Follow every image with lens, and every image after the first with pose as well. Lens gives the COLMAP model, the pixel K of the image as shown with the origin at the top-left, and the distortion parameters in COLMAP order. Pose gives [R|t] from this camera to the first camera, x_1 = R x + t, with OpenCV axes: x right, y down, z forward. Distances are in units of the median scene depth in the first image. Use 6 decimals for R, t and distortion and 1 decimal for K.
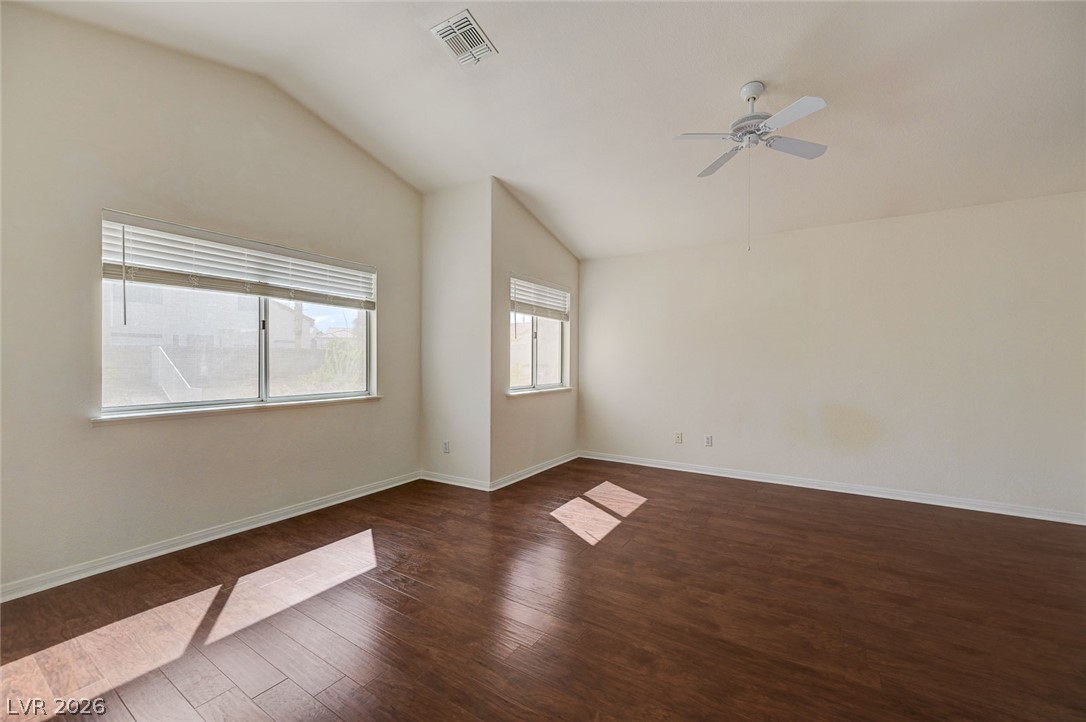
lens RADIAL K [[429.4, 0, 546.3], [0, 429.4, 363.8], [0, 0, 1]] dist [-0.000555, 0.000039]
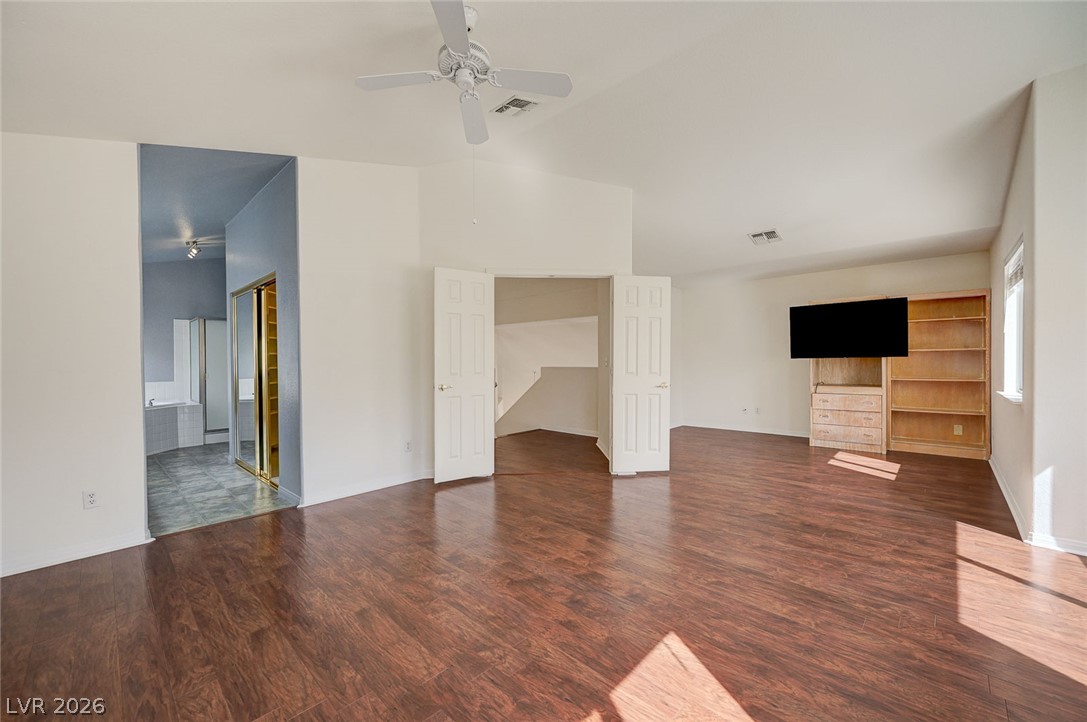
lens RADIAL K [[431.6, 0, 549.9], [0, 431.6, 370.8], [0, 0, 1]] dist [0.000611, -0.000156]
pose [[-0.984451, 0.002879, 0.175636, 0.204440], [0.007285, 0.999675, 0.024446, -0.005390], [-0.175509, 0.025346, -0.984152, 1.909094]]
